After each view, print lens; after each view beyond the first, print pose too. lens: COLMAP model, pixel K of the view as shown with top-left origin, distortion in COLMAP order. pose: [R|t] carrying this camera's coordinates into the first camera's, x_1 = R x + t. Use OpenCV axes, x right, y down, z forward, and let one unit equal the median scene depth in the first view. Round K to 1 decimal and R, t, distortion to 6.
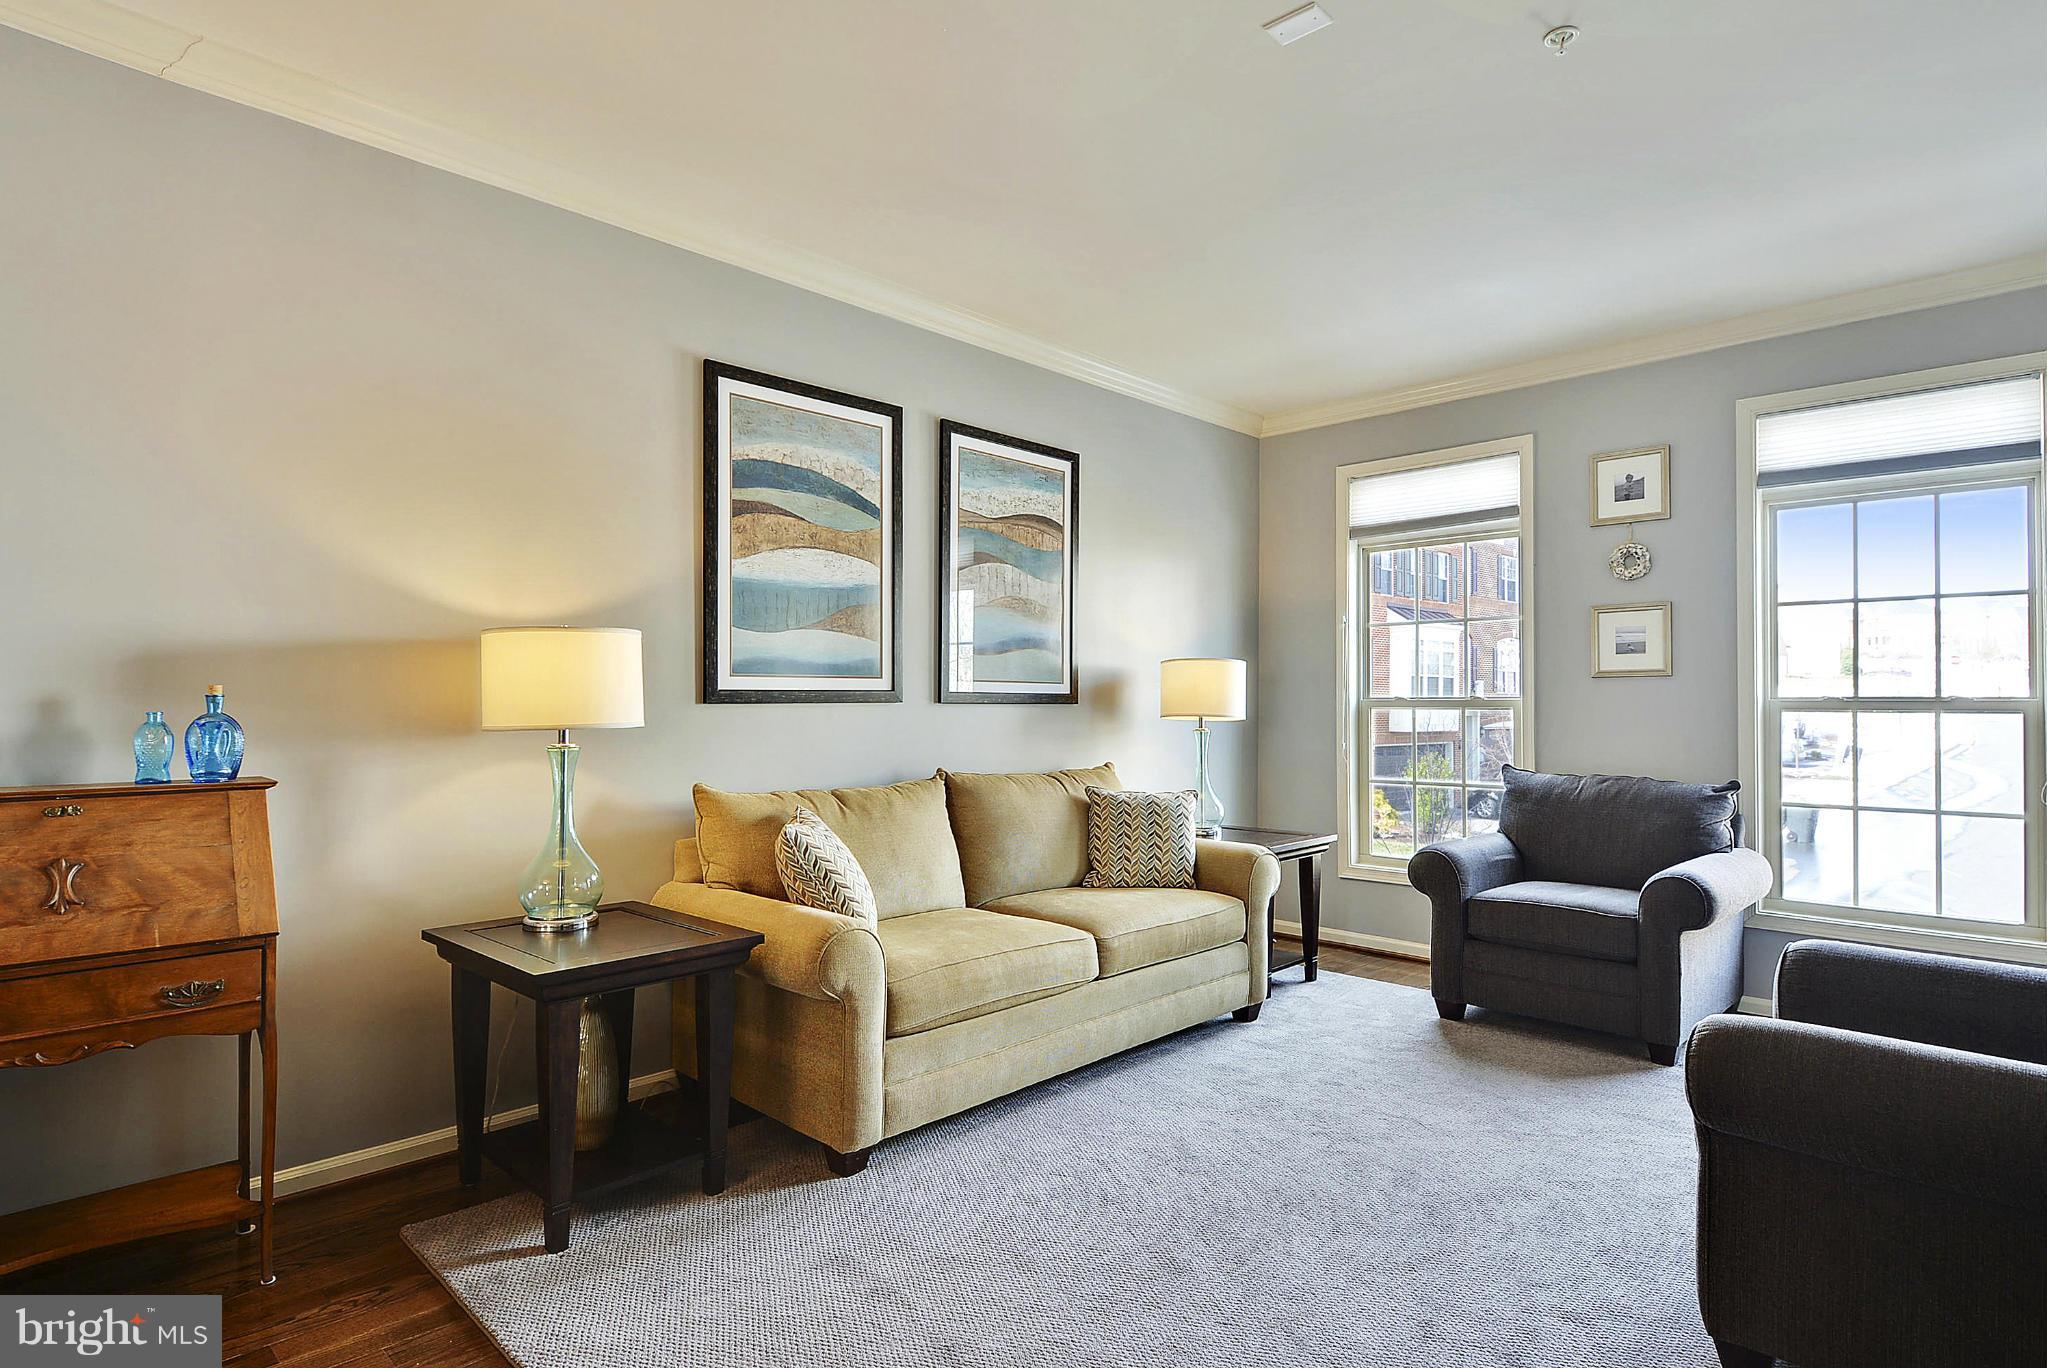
lens RADIAL K [[1068.0, 0, 1021.8], [0, 1068.0, 702.0], [0, 0, 1]] dist [0.015049, -0.007711]
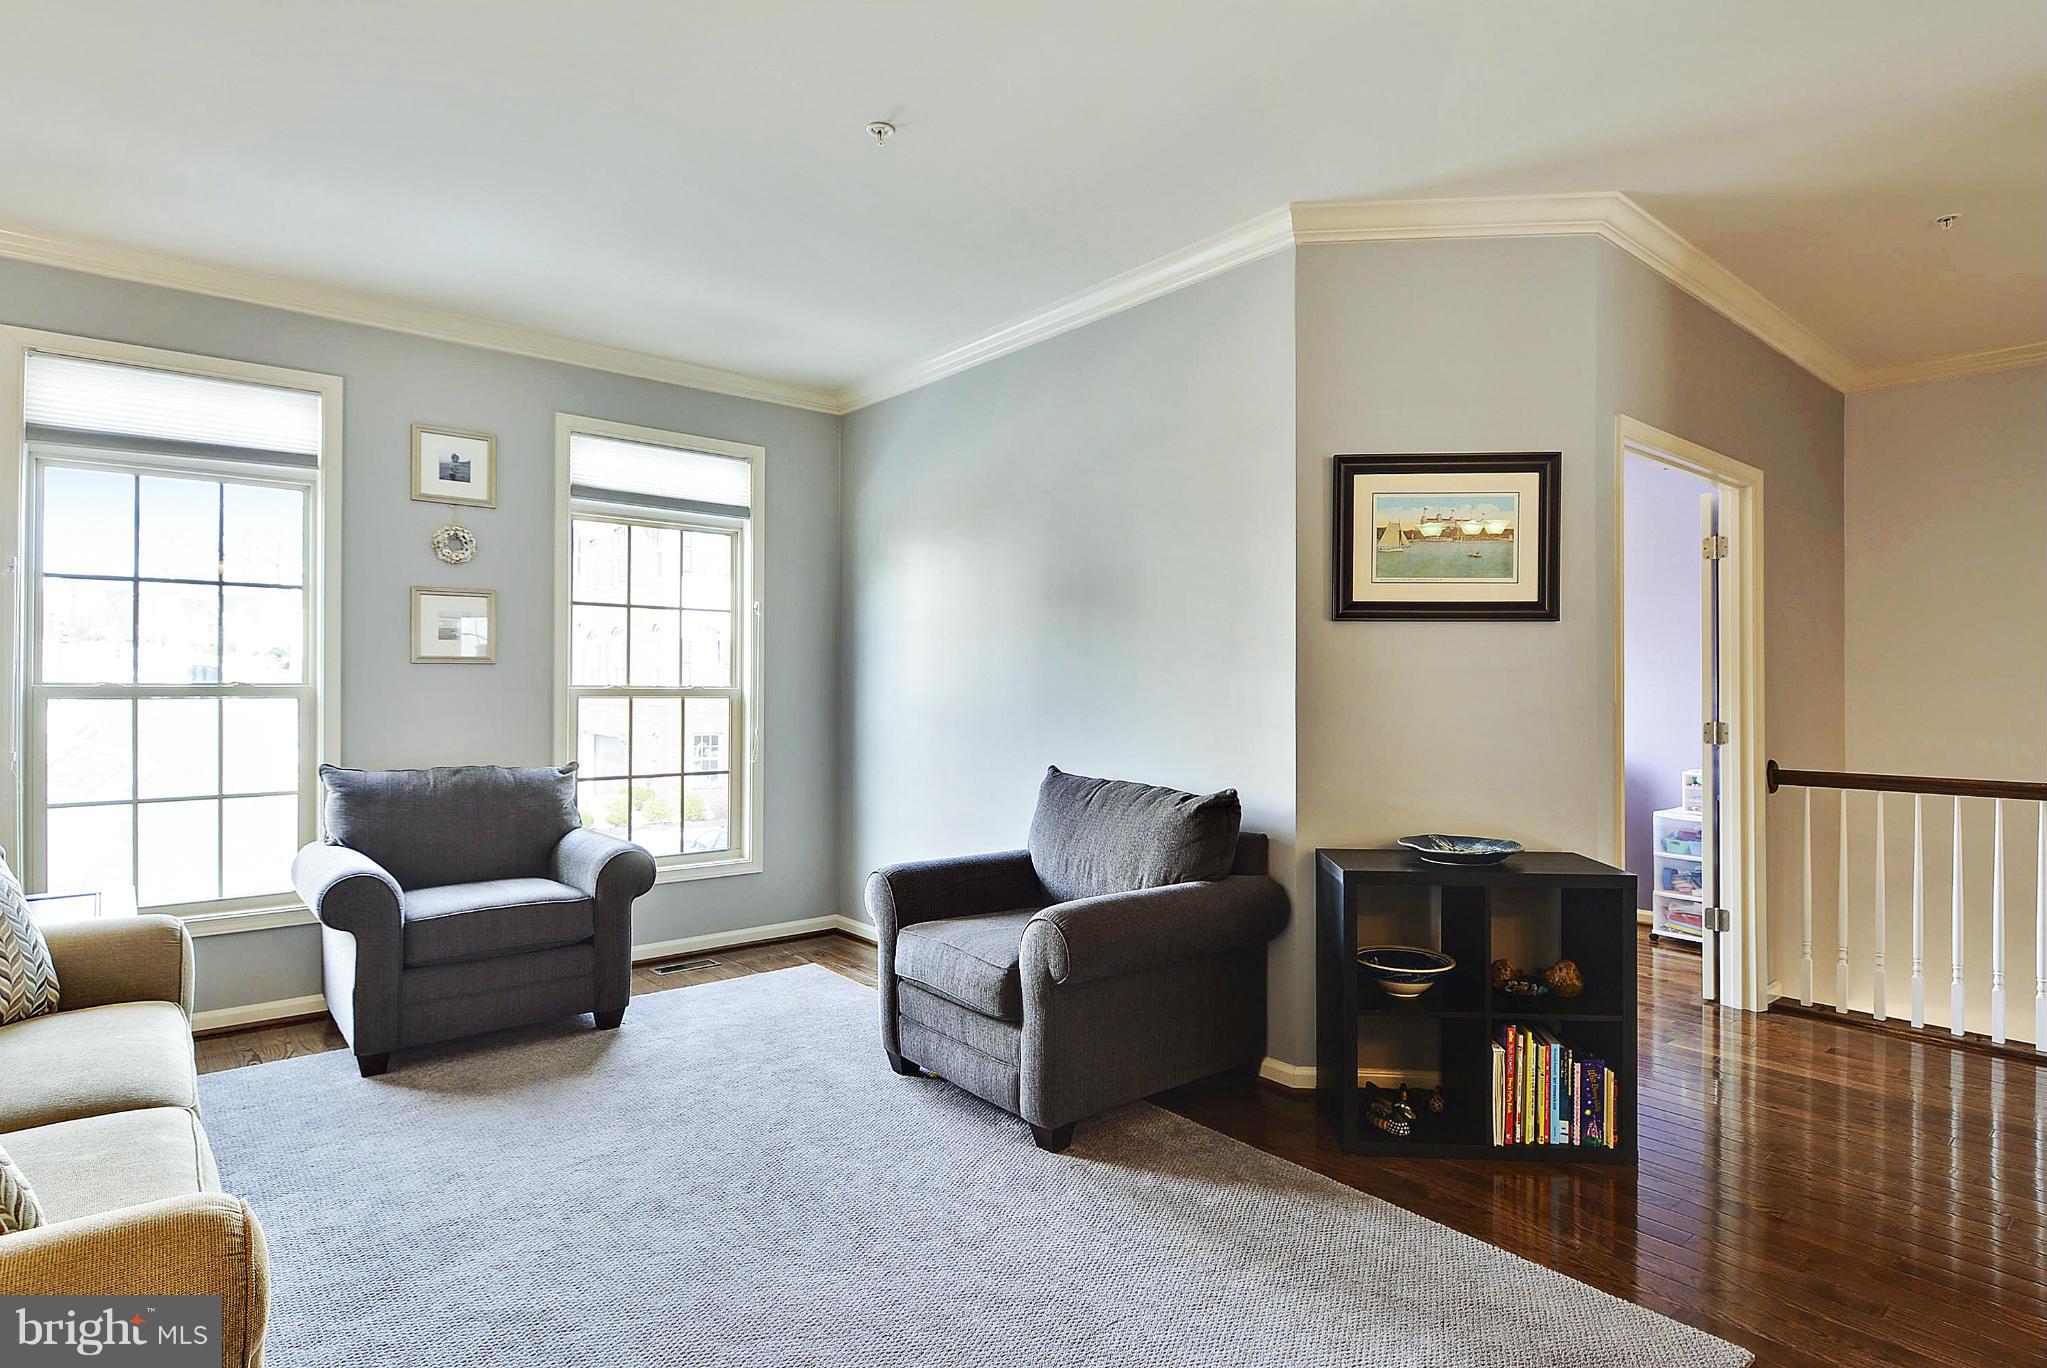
lens RADIAL K [[1068.0, 0, 1077.5], [0, 1068.0, 691.4], [0, 0, 1]] dist [0.015049, -0.007711]
pose [[0.106165, 0.000659, 0.994348, -0.354062], [-0.004745, 0.999989, -0.000156, -0.001400], [-0.994337, -0.004702, 0.106167, 0.360552]]
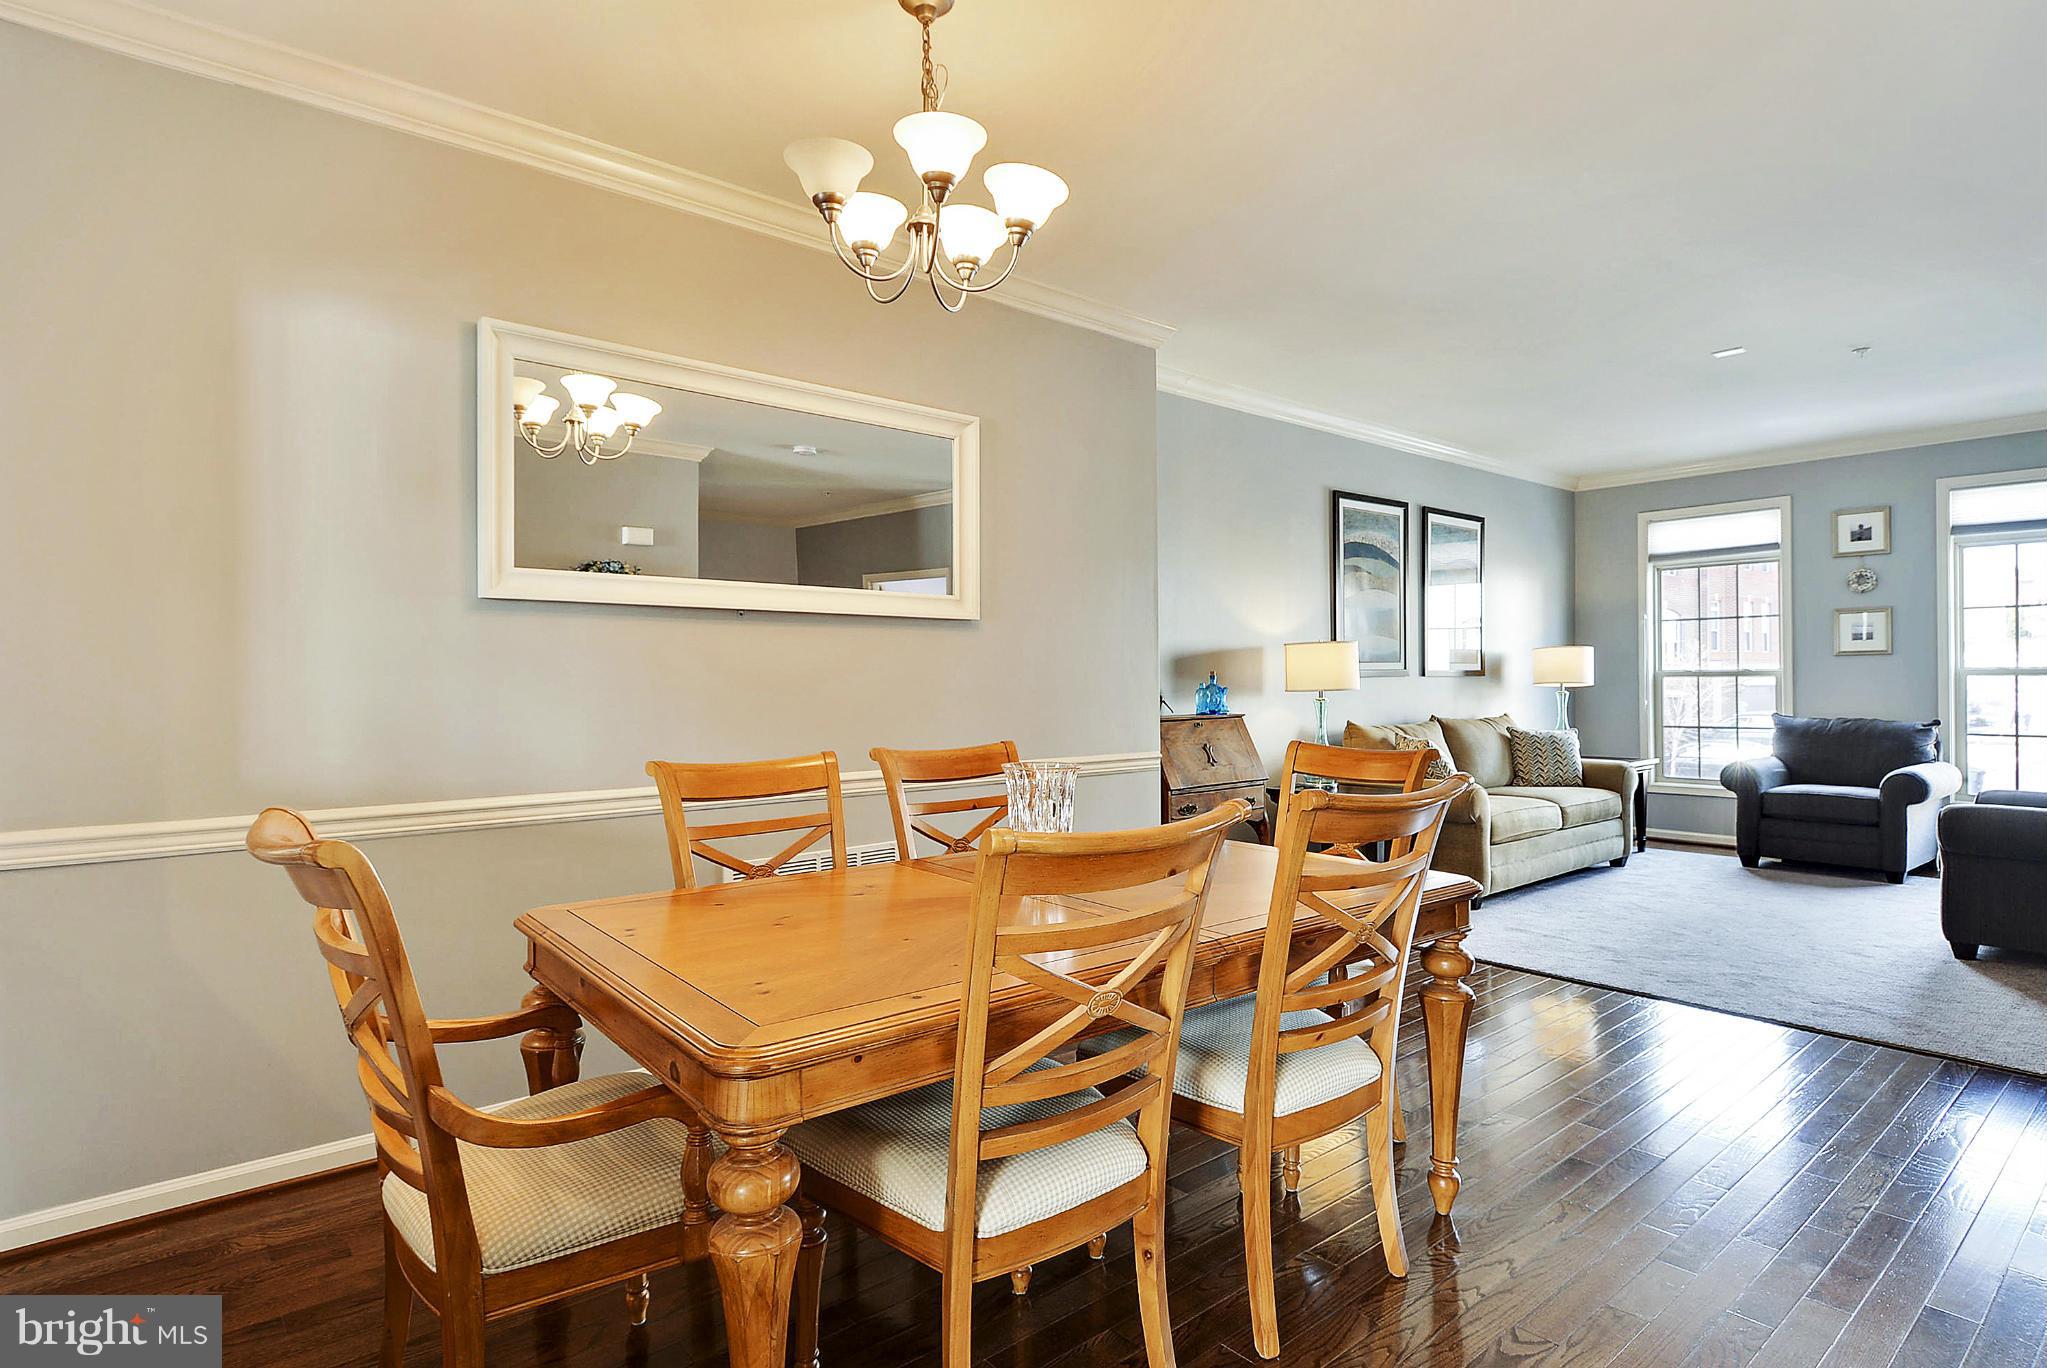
lens RADIAL K [[1068.0, 0, 1027.9], [0, 1068.0, 690.1], [0, 0, 1]] dist [0.015049, -0.007711]
pose [[0.996176, -0.009831, -0.086814, -0.530571], [0.010773, 0.999888, 0.010383, -0.001813], [0.086702, -0.011279, 0.996170, -0.693825]]
